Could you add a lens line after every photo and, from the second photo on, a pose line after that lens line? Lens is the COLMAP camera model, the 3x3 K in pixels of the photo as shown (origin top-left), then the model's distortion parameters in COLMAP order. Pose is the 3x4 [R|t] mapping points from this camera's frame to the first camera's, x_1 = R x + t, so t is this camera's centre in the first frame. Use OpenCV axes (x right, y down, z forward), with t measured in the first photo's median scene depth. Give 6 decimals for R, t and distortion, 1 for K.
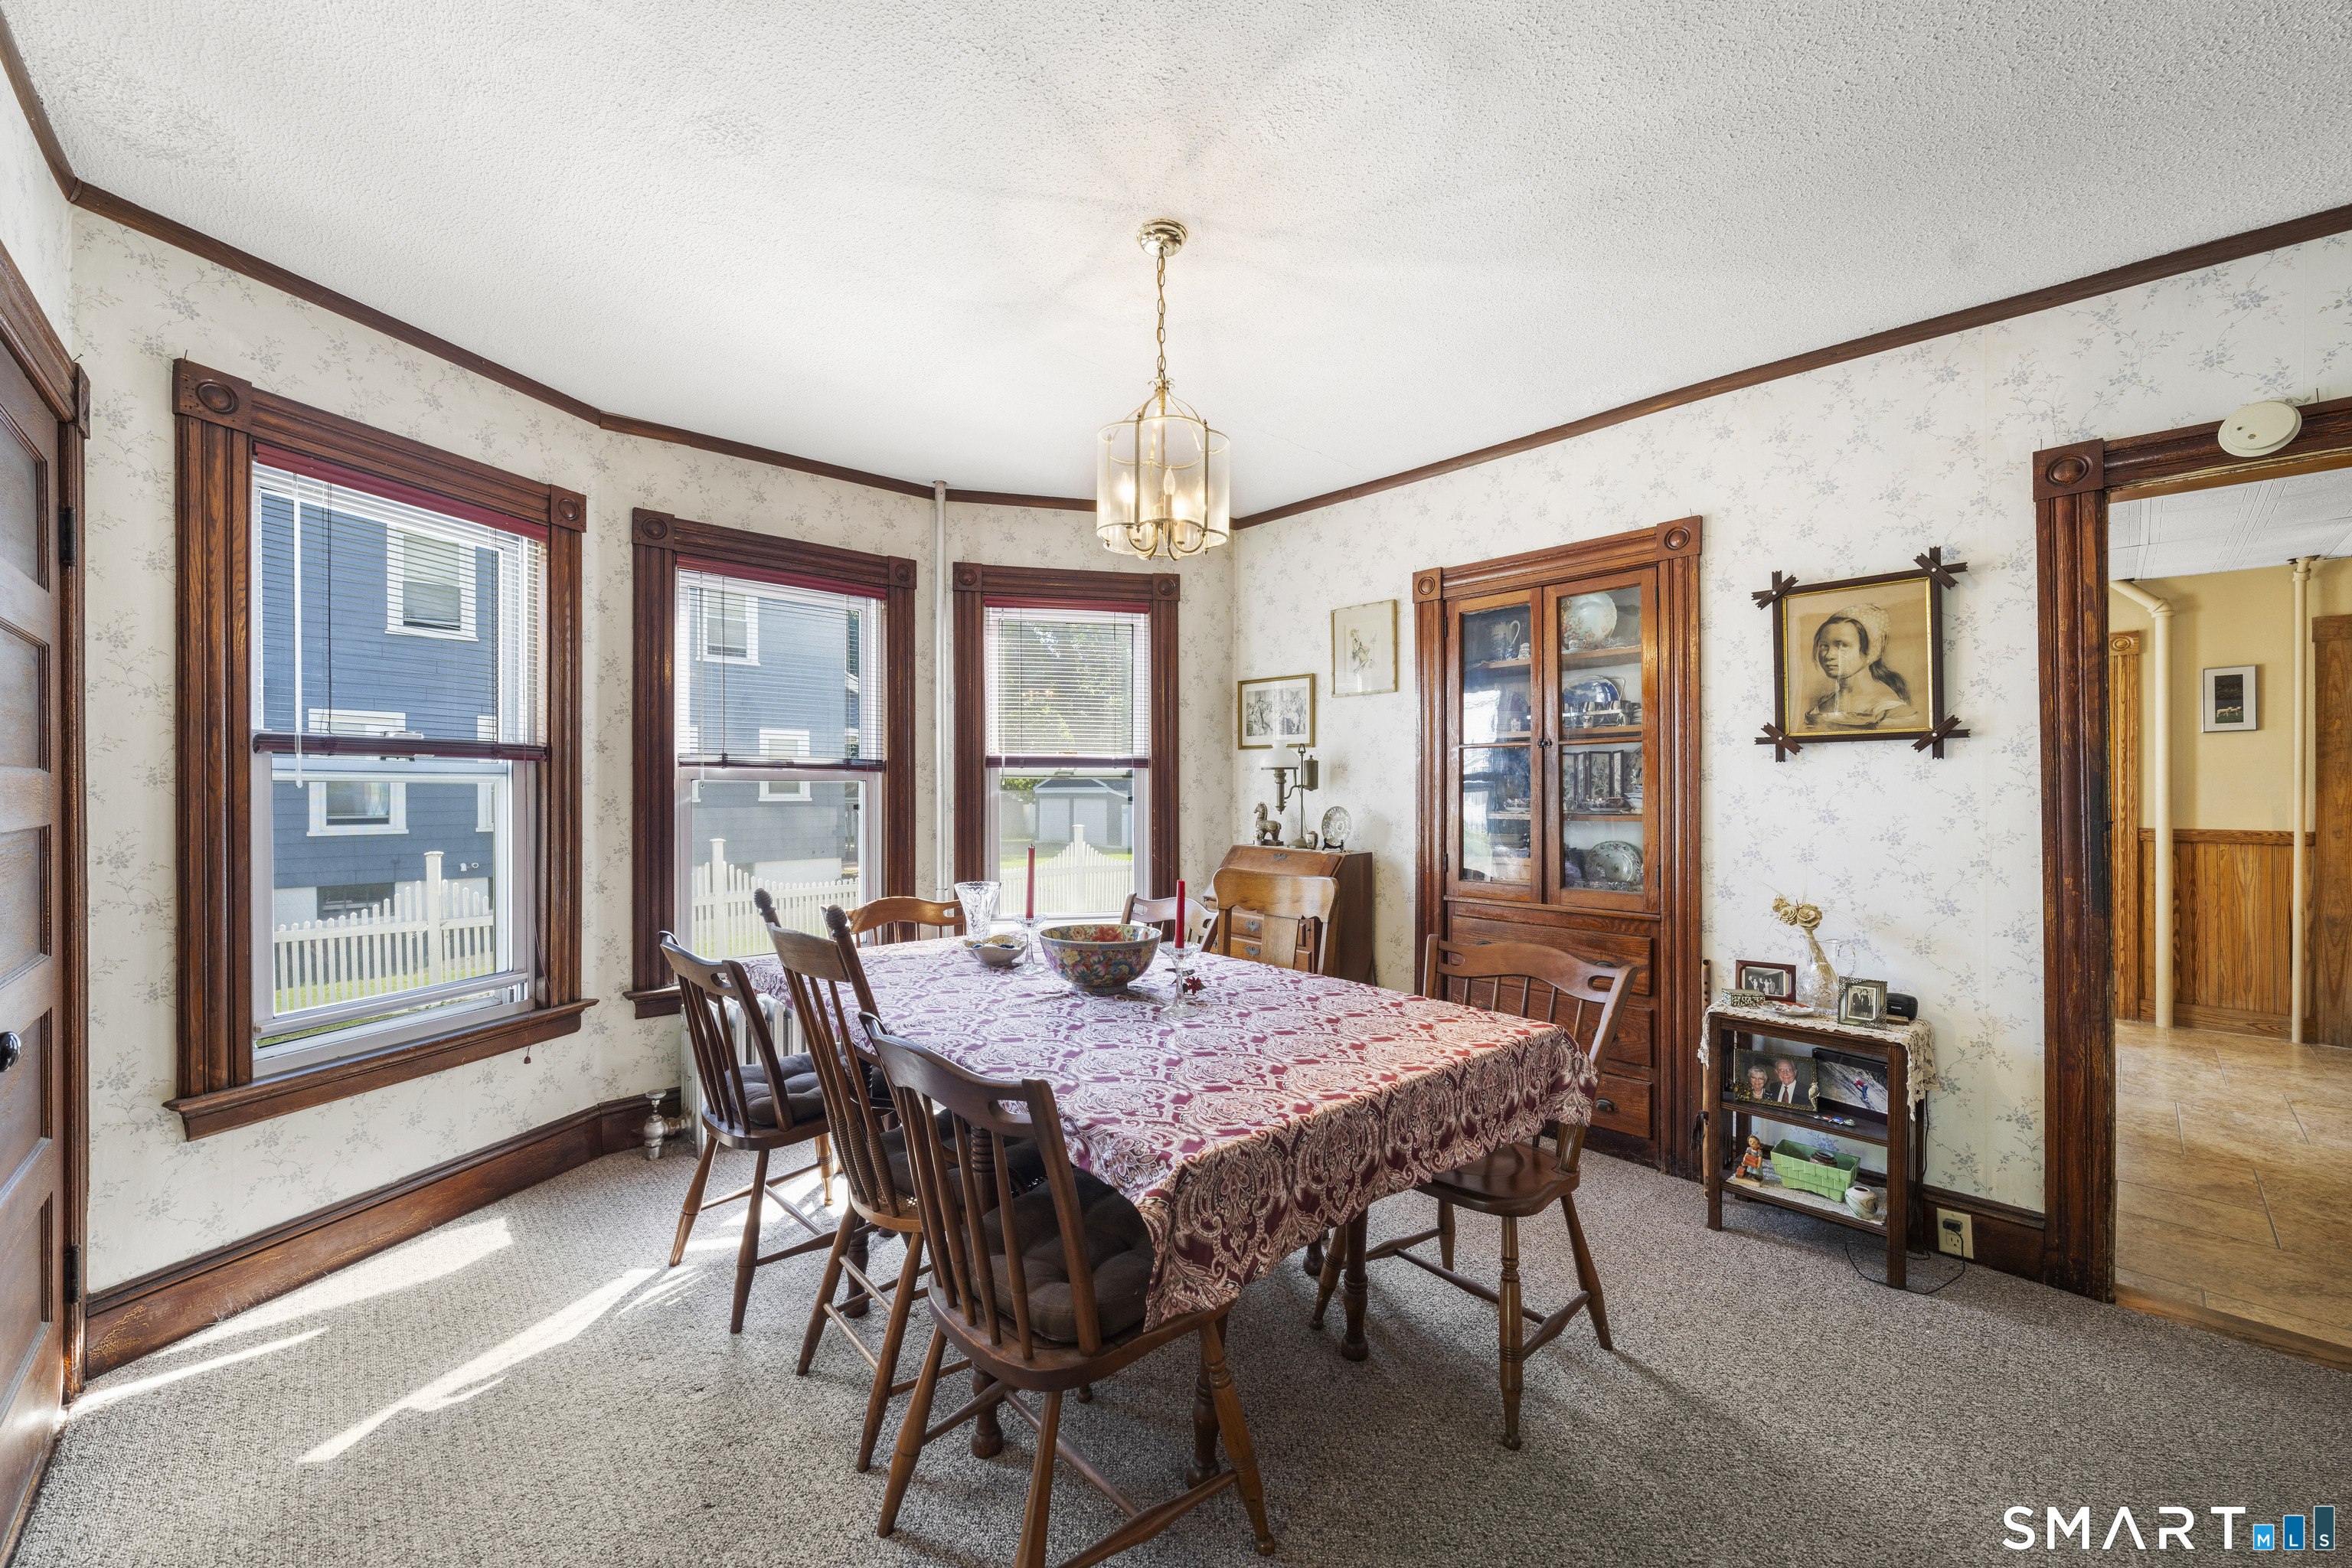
lens RADIAL K [[859.3, 0, 1228.6], [0, 859.3, 793.8], [0, 0, 1]] dist [-0.003192, 0.000842]
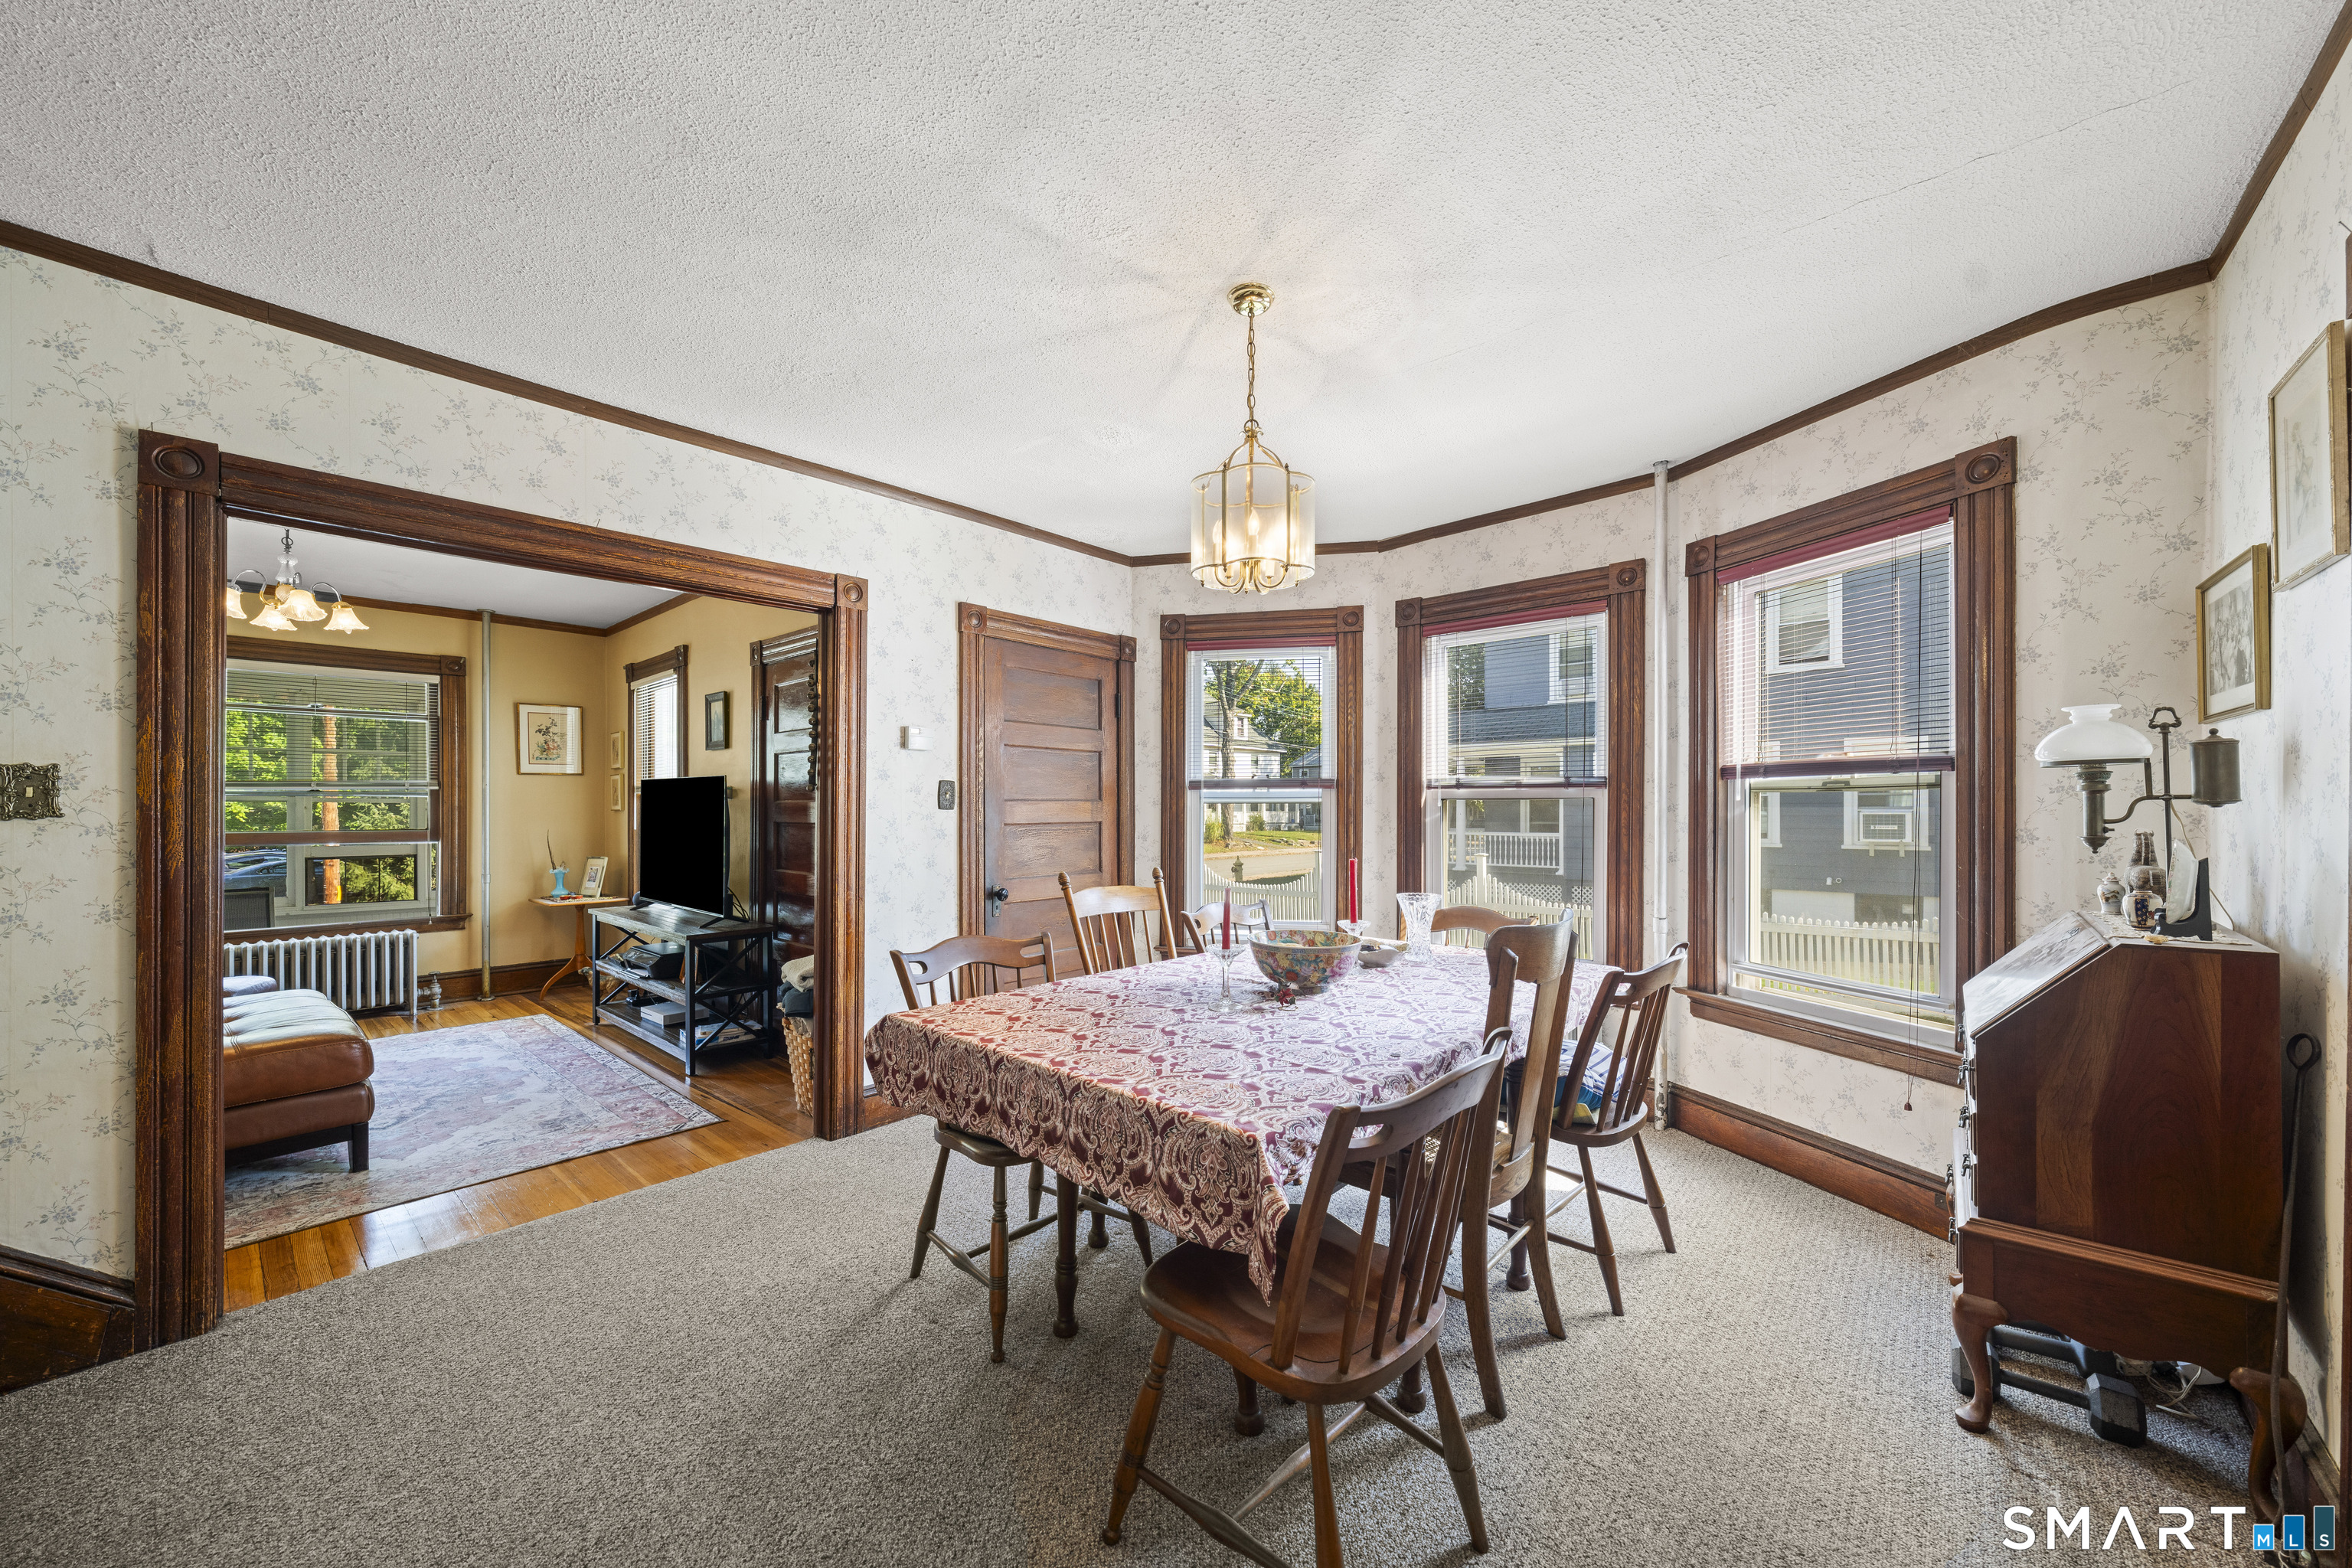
lens RADIAL K [[859.3, 0, 1158.8], [0, 859.3, 802.5], [0, 0, 1]] dist [-0.003192, 0.000842]
pose [[0.079862, -0.007321, -0.996779, 0.723329], [-0.005302, 0.999956, -0.007770, 0.000794], [0.996792, 0.005906, 0.079820, 0.579533]]
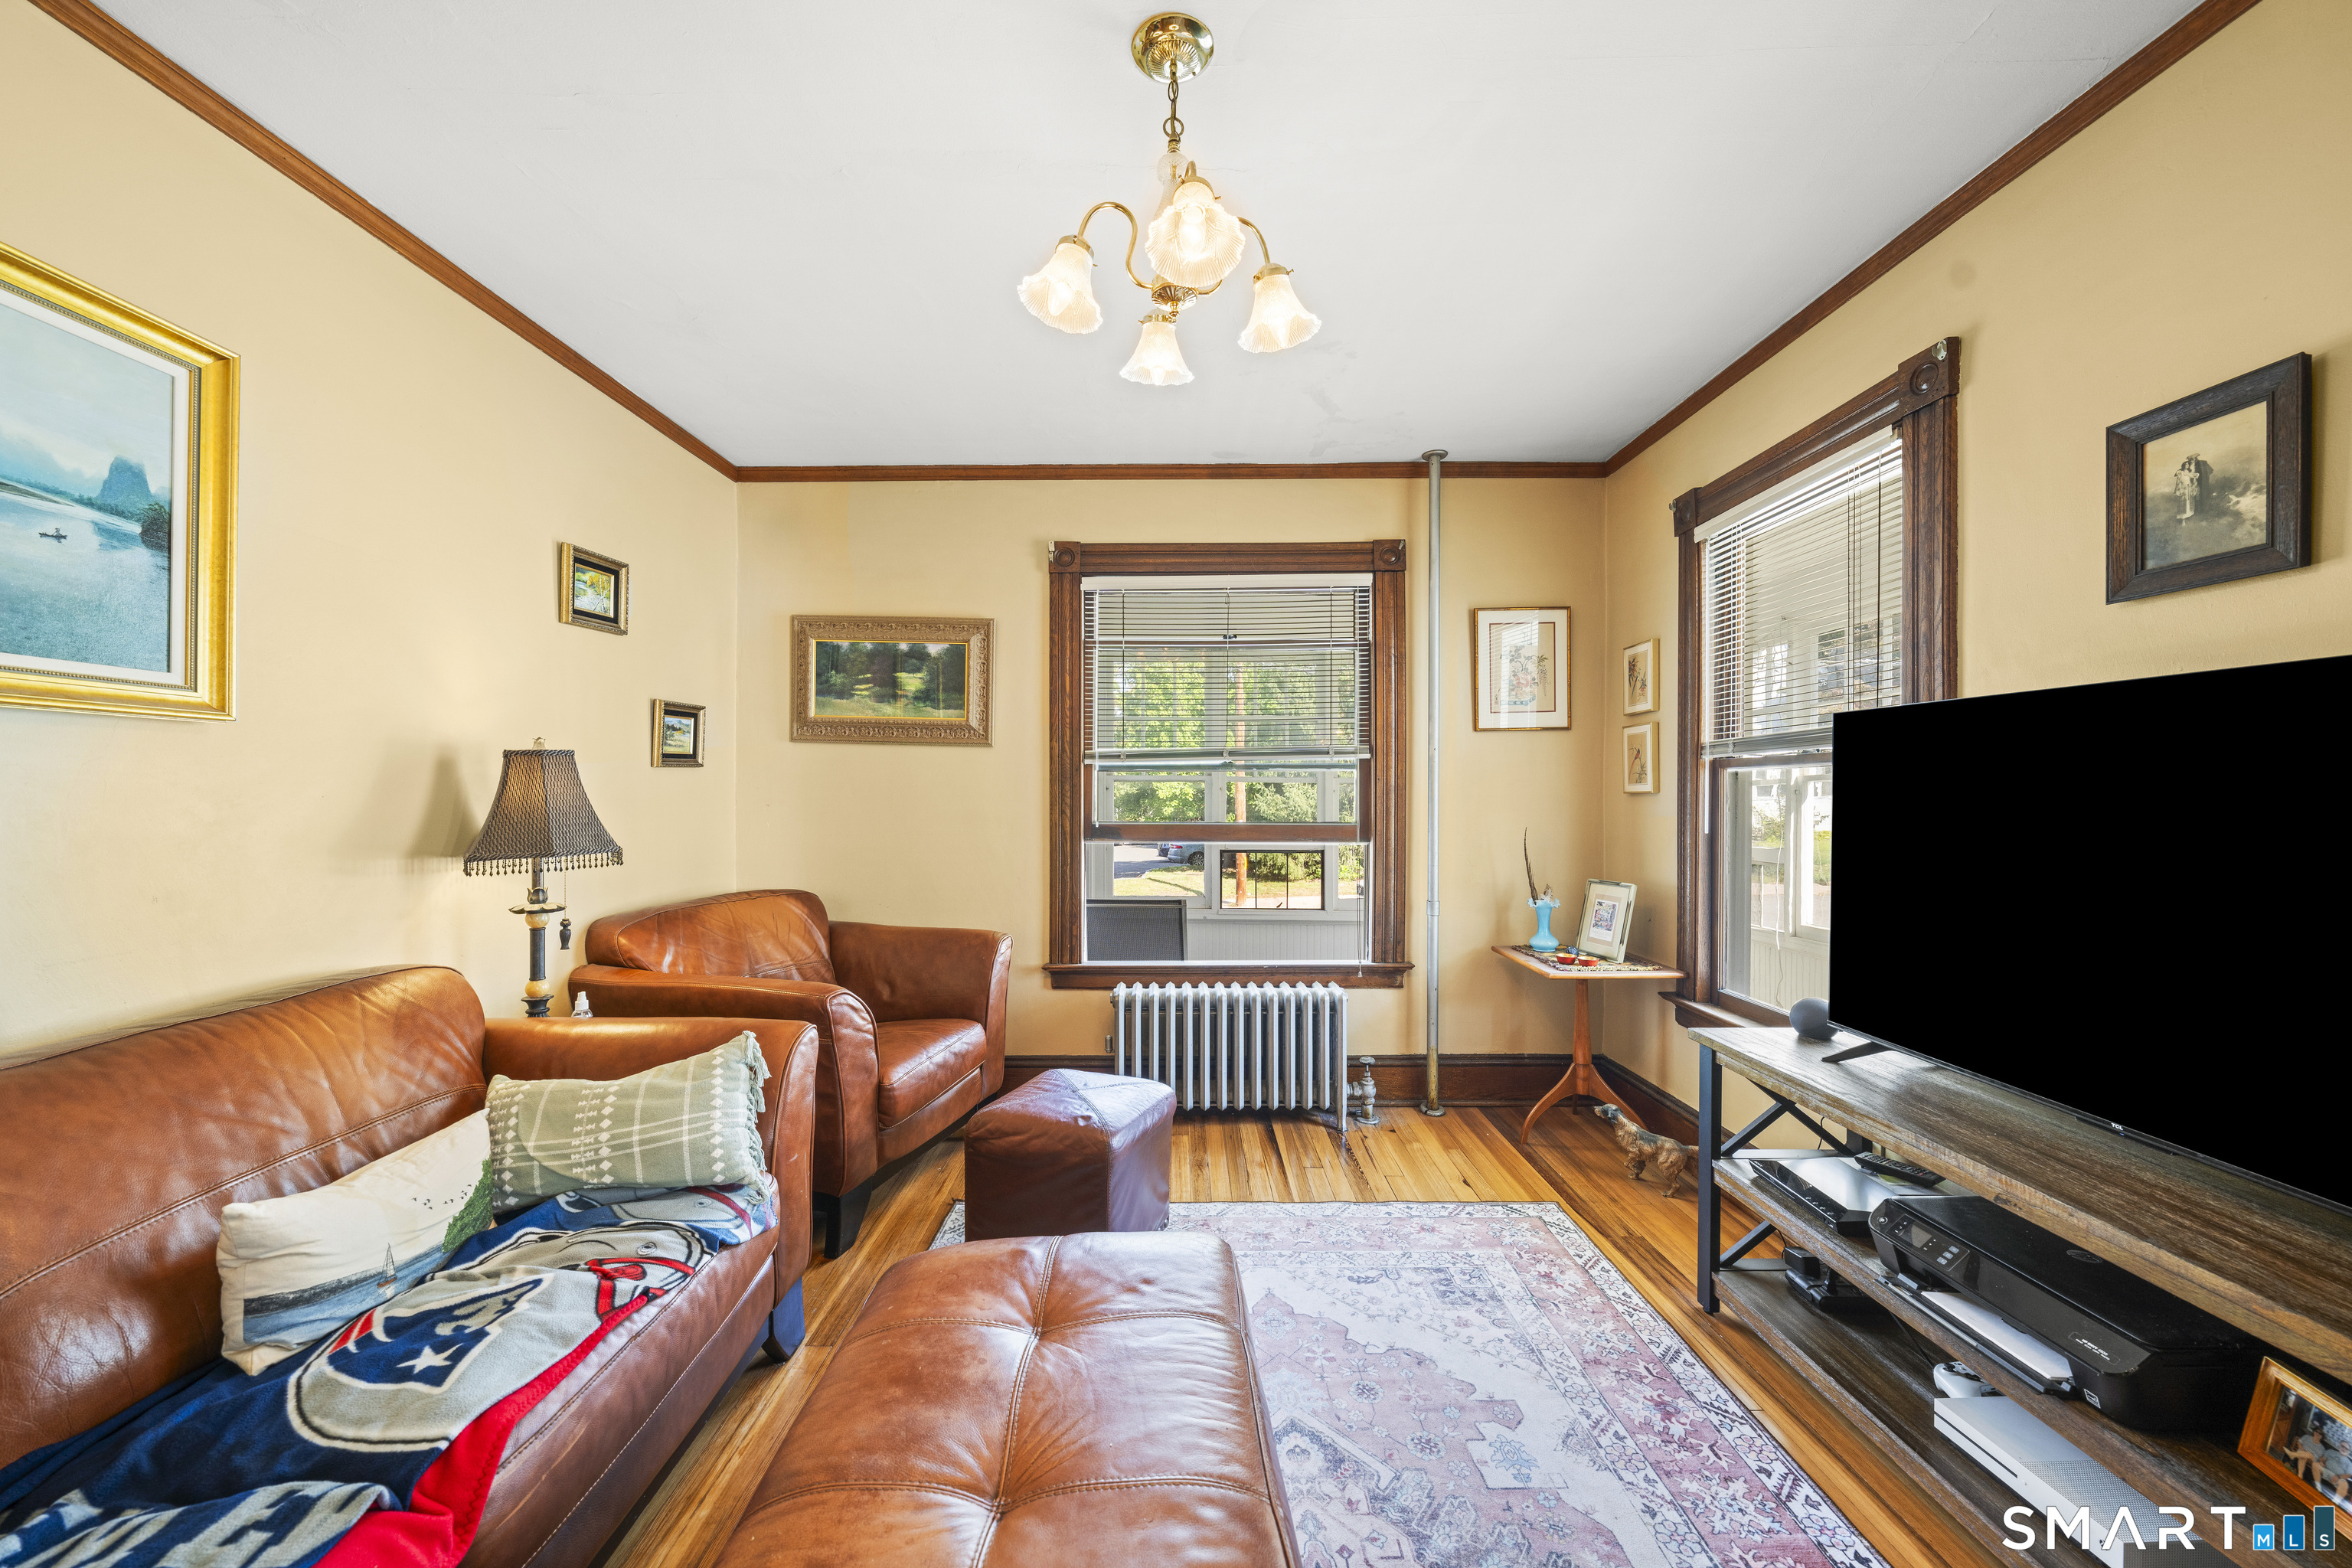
lens RADIAL K [[859.3, 0, 1175.1], [0, 859.3, 796.0], [0, 0, 1]] dist [-0.003192, 0.000842]
pose [[-0.694919, 0.001183, -0.719087, -0.381060], [-0.008225, 0.999920, 0.009594, 0.008540], [0.719041, 0.012581, -0.694854, -0.328013]]
